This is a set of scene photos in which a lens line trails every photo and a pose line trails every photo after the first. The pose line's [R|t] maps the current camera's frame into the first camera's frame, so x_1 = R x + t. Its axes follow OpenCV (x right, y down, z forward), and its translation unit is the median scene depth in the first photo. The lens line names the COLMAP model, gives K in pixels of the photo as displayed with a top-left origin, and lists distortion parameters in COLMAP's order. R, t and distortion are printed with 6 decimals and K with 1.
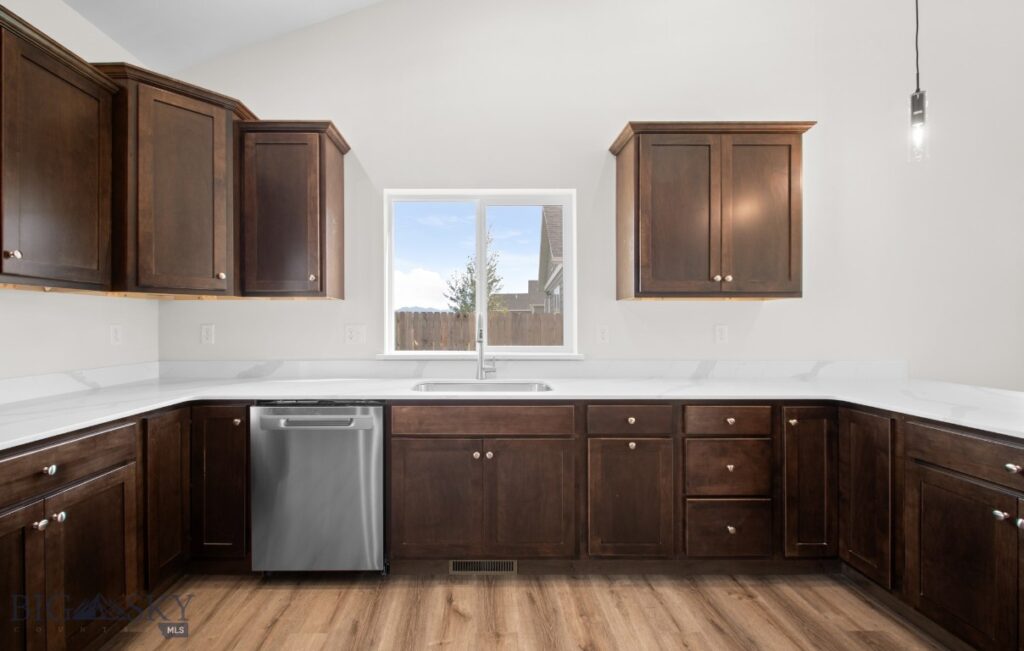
lens RADIAL K [[418.6, 0, 485.9], [0, 418.6, 323.6], [0, 0, 1]] dist [0.005649, -0.002544]
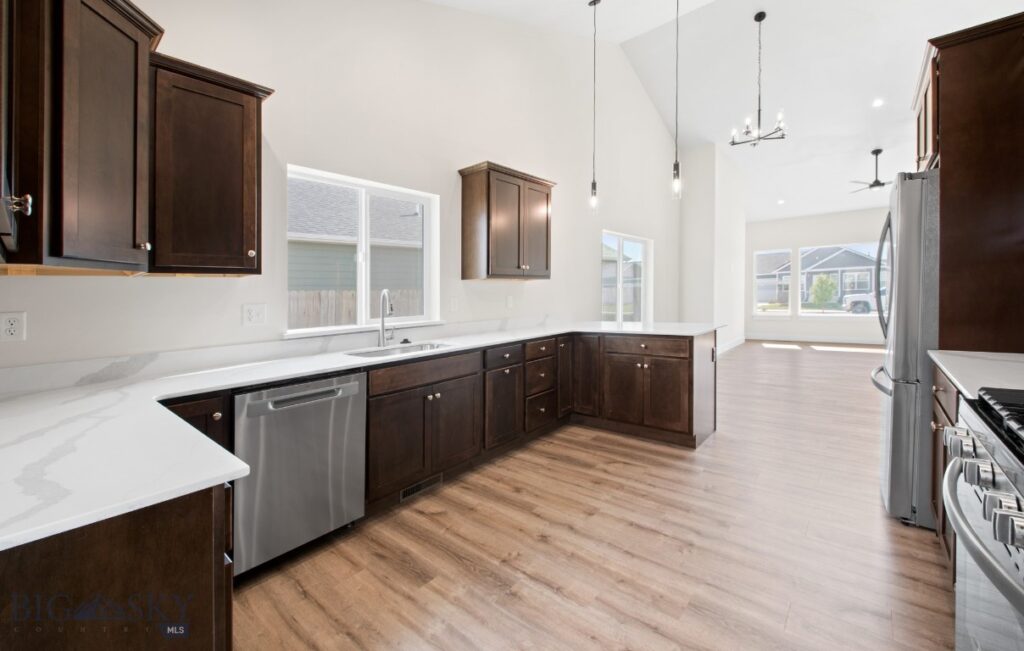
lens RADIAL K [[418.6, 0, 502.5], [0, 418.6, 316.2], [0, 0, 1]] dist [0.005649, -0.002544]
pose [[0.654724, -0.059738, 0.753504, -0.840383], [0.031264, 0.998159, 0.051970, -0.002948], [-0.755221, -0.010468, 0.655386, -0.030056]]
